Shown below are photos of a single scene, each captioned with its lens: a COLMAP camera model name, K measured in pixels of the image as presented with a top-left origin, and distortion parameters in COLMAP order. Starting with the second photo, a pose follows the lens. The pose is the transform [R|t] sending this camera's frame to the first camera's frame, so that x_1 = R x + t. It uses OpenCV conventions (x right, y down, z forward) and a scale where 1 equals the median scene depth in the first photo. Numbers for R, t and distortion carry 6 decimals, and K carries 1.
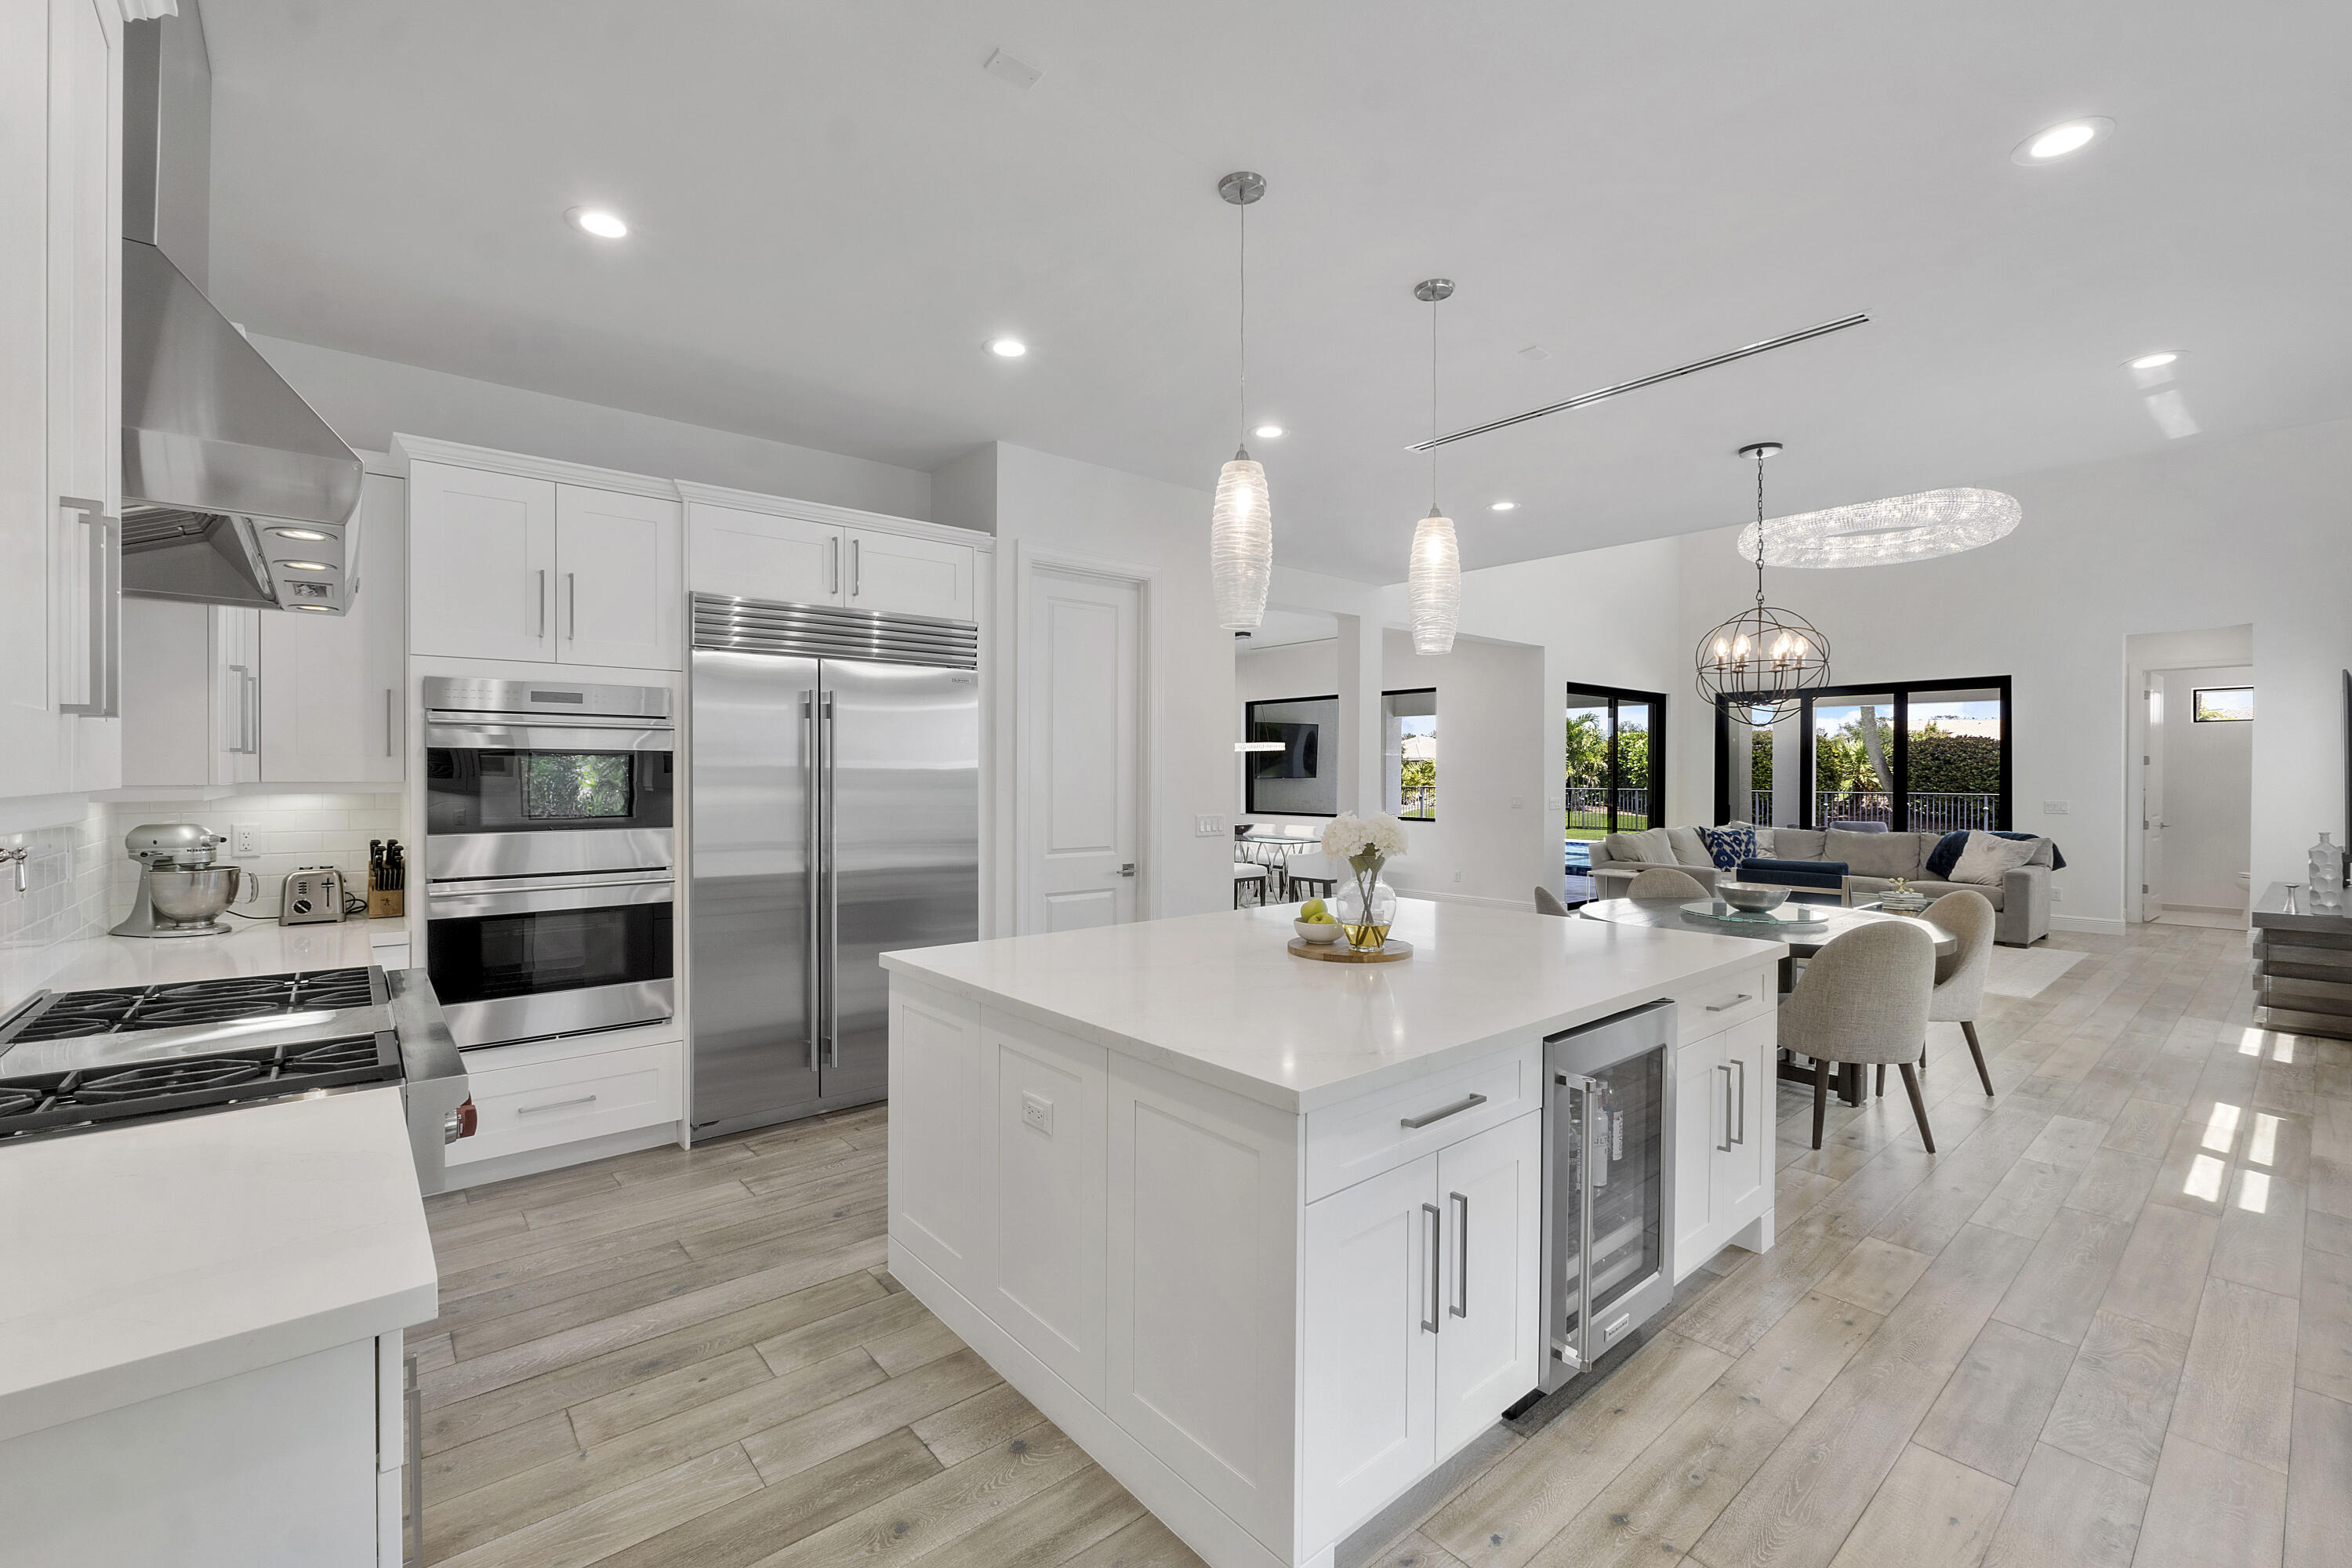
lens RADIAL K [[978.6, 0, 1161.2], [0, 978.6, 781.5], [0, 0, 1]] dist [-0.008393, 0.000226]
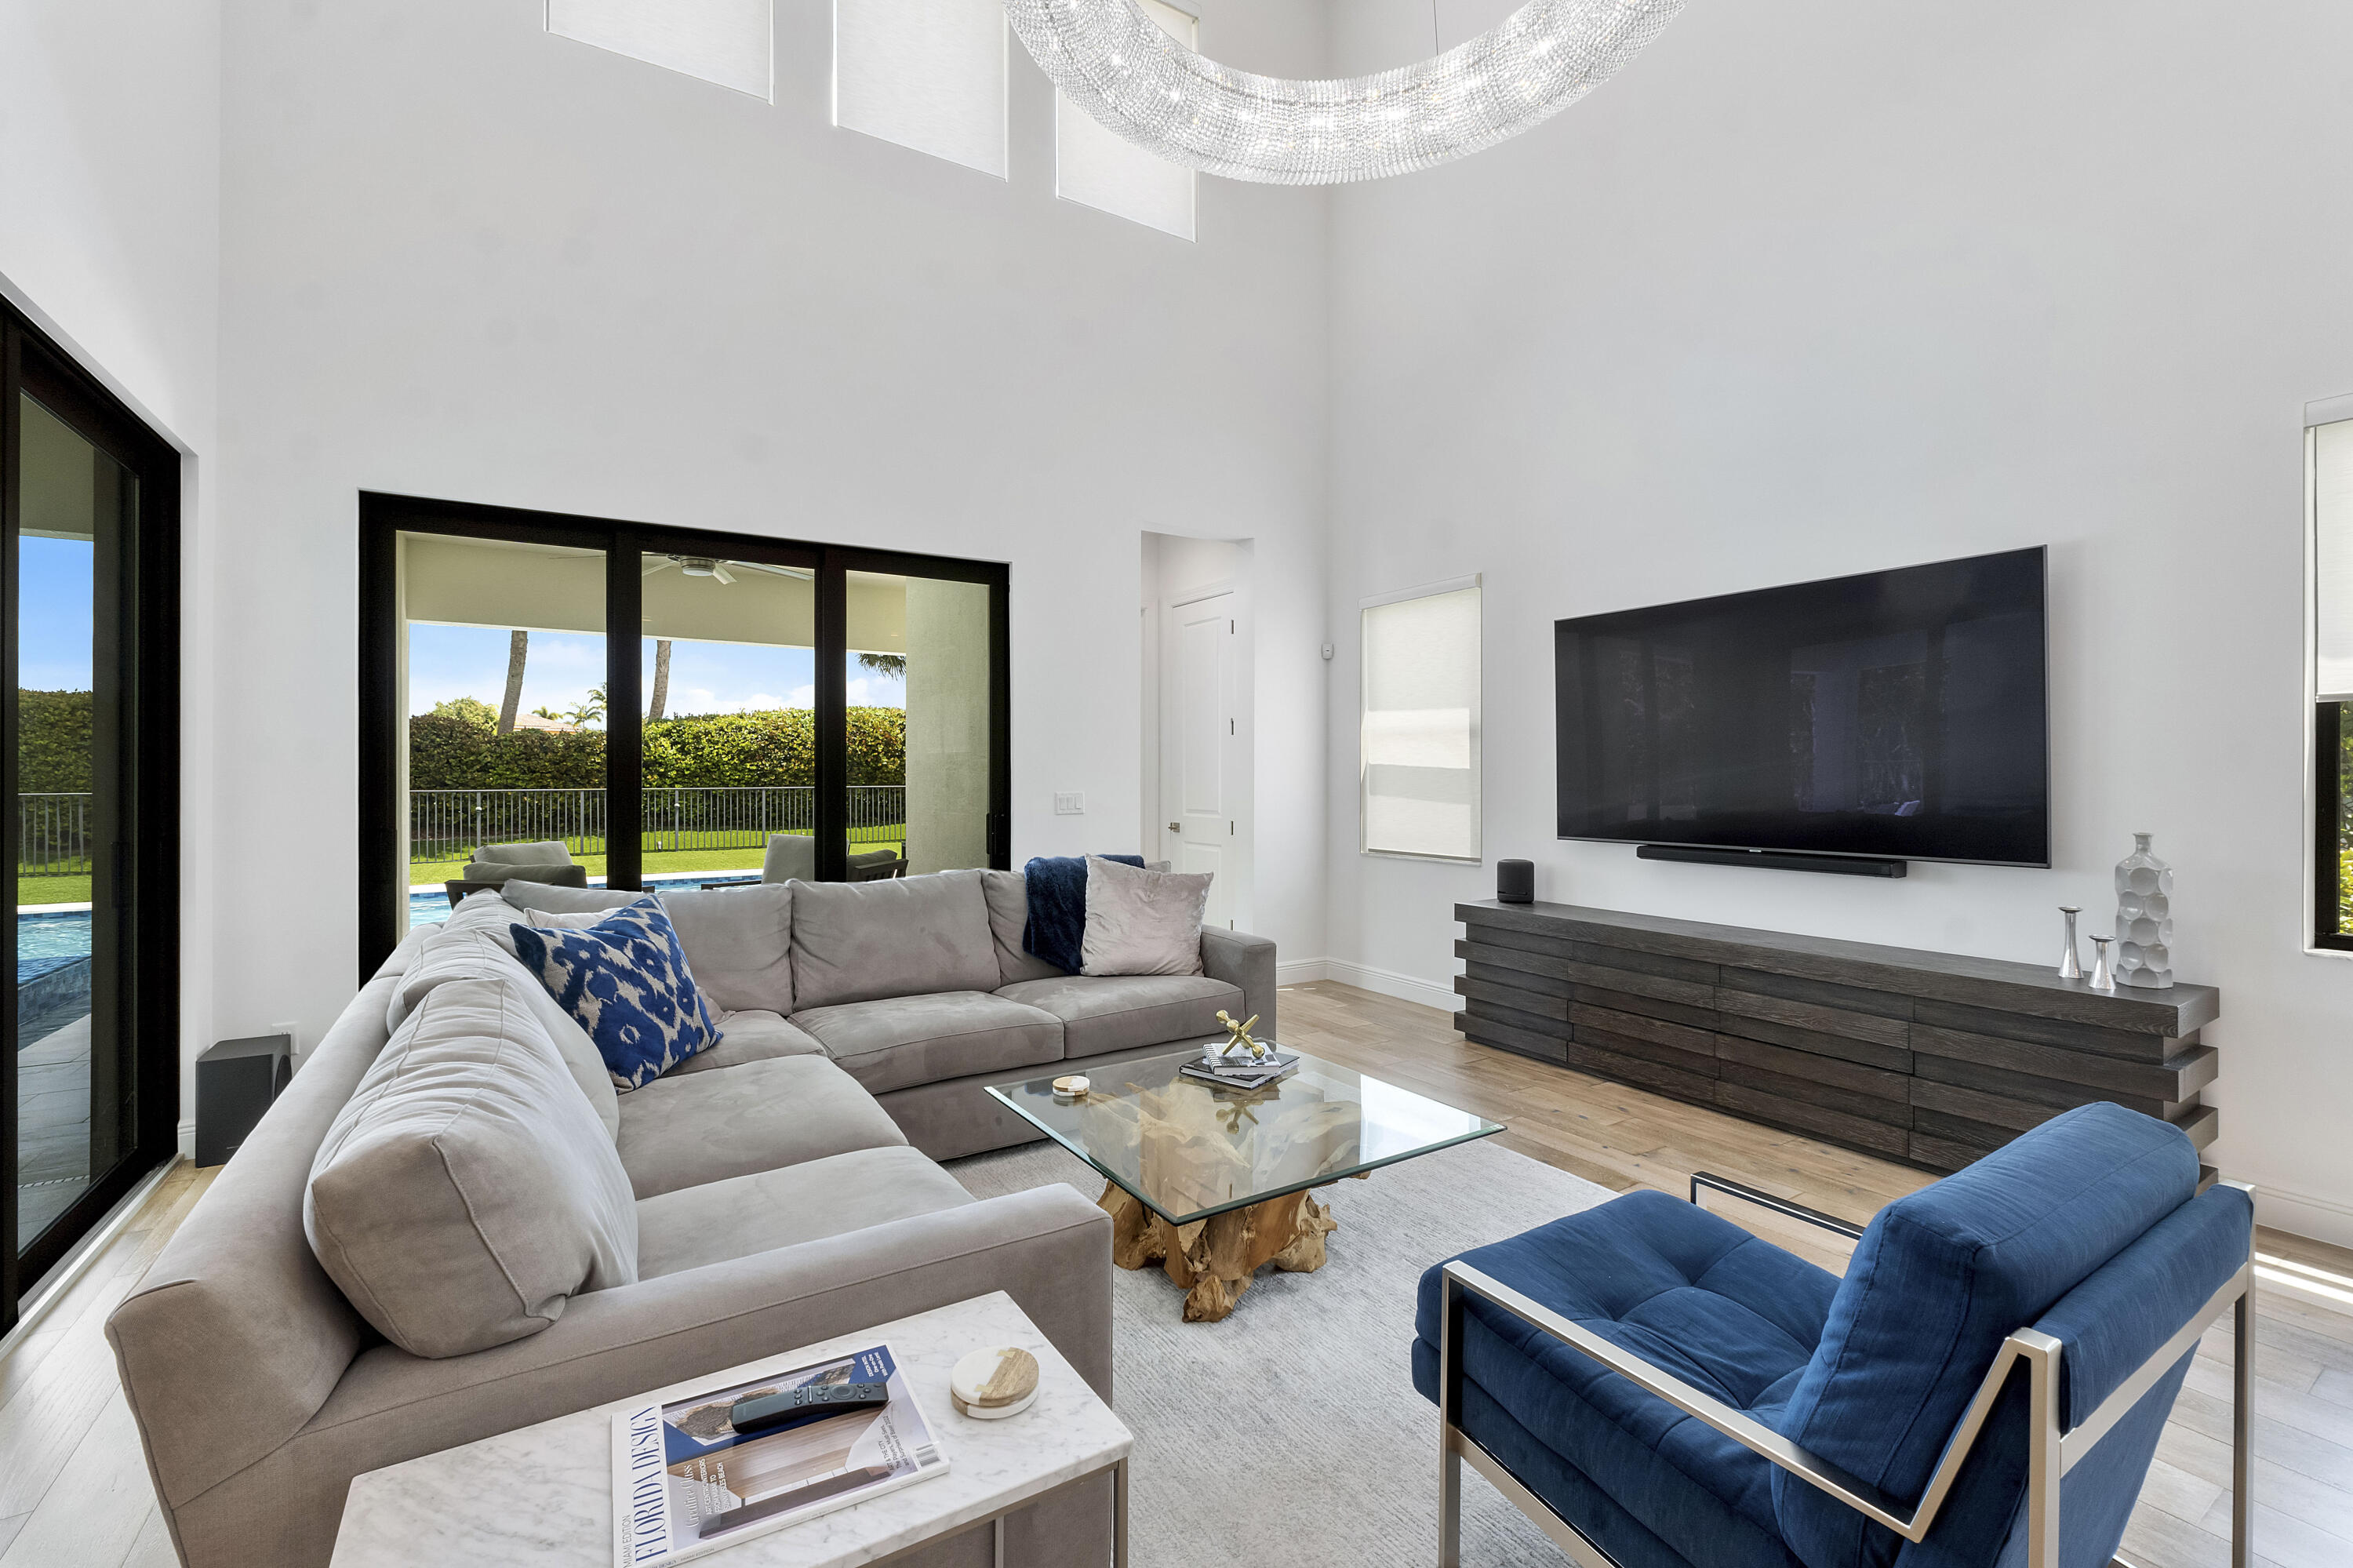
lens RADIAL K [[989.6, 0, 1156.2], [0, 989.6, 773.7], [0, 0, 1]] dist [-0.004135, -0.000531]
pose [[0.136939, -0.001698, 0.990578, 0.378421], [0.007835, 0.999969, 0.000631, 0.009262], [-0.990549, 0.007675, 0.136948, 0.946096]]
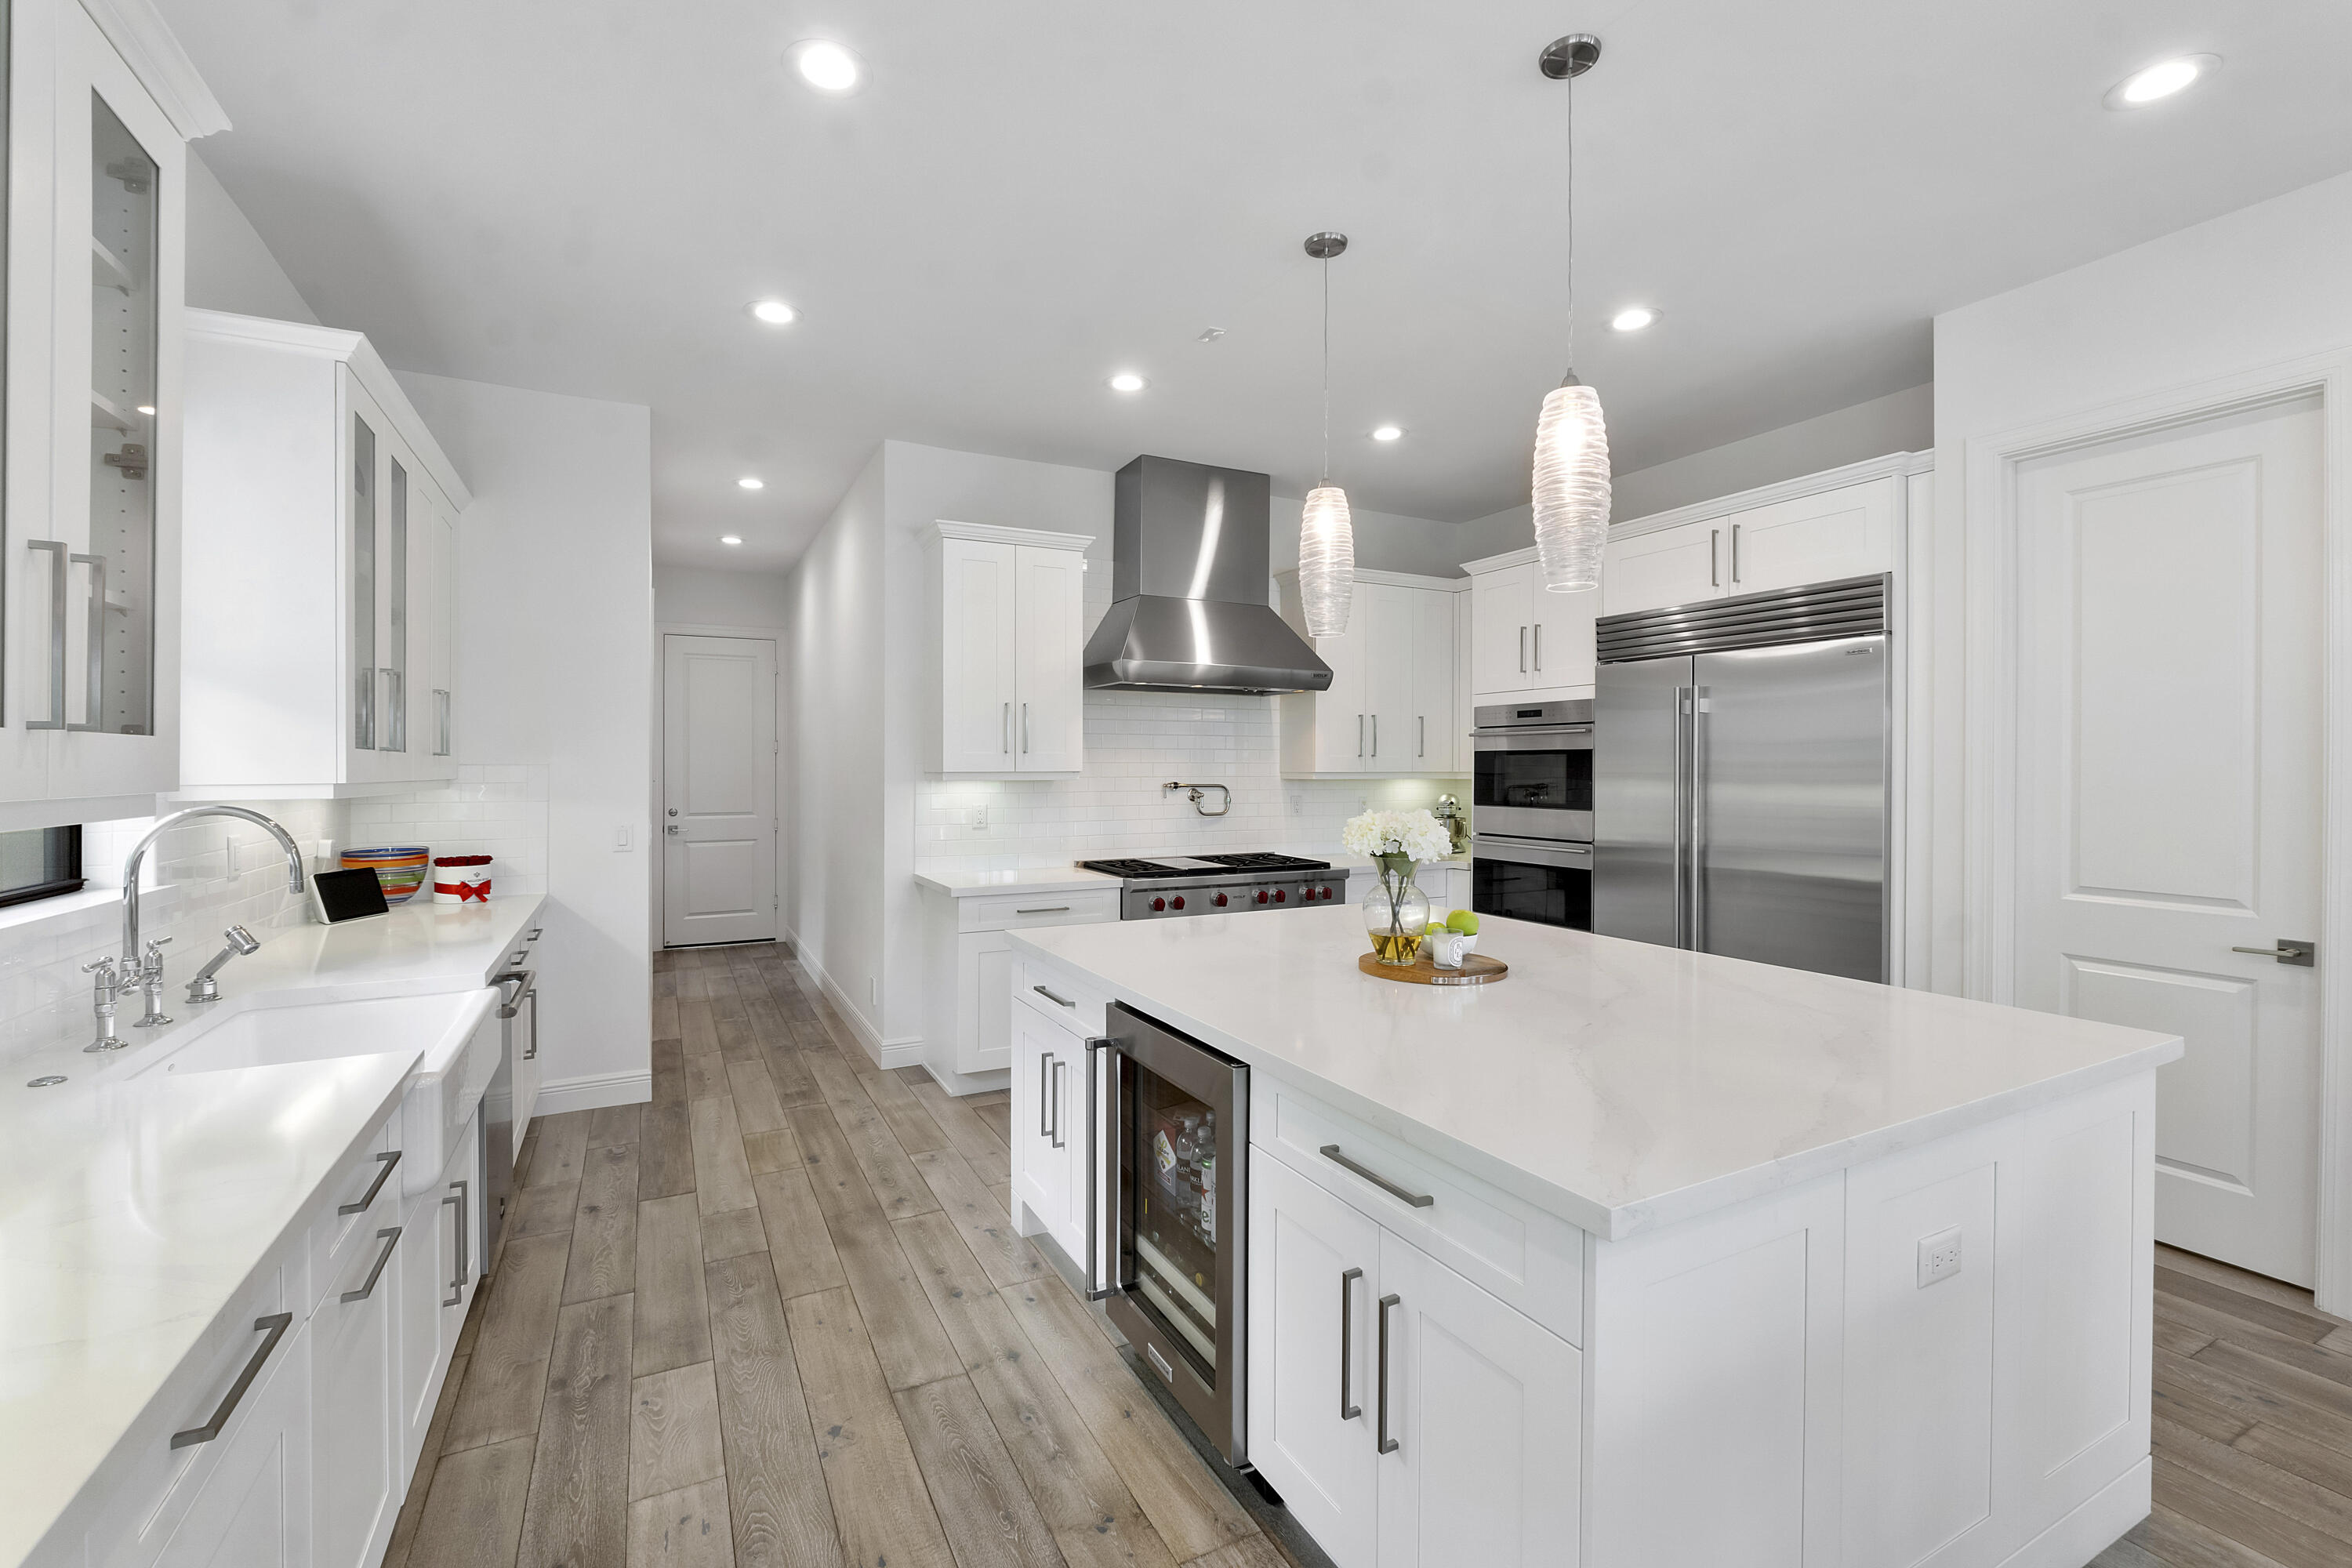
lens RADIAL K [[993.4, 0, 1167.2], [0, 993.4, 779.5], [0, 0, 1]] dist [-0.011301, -0.000521]
pose [[-0.211918, 0.008180, -0.977253, 0.377799], [-0.007655, 0.999920, 0.010029, -0.000931], [0.977257, 0.009606, -0.211839, 0.328657]]
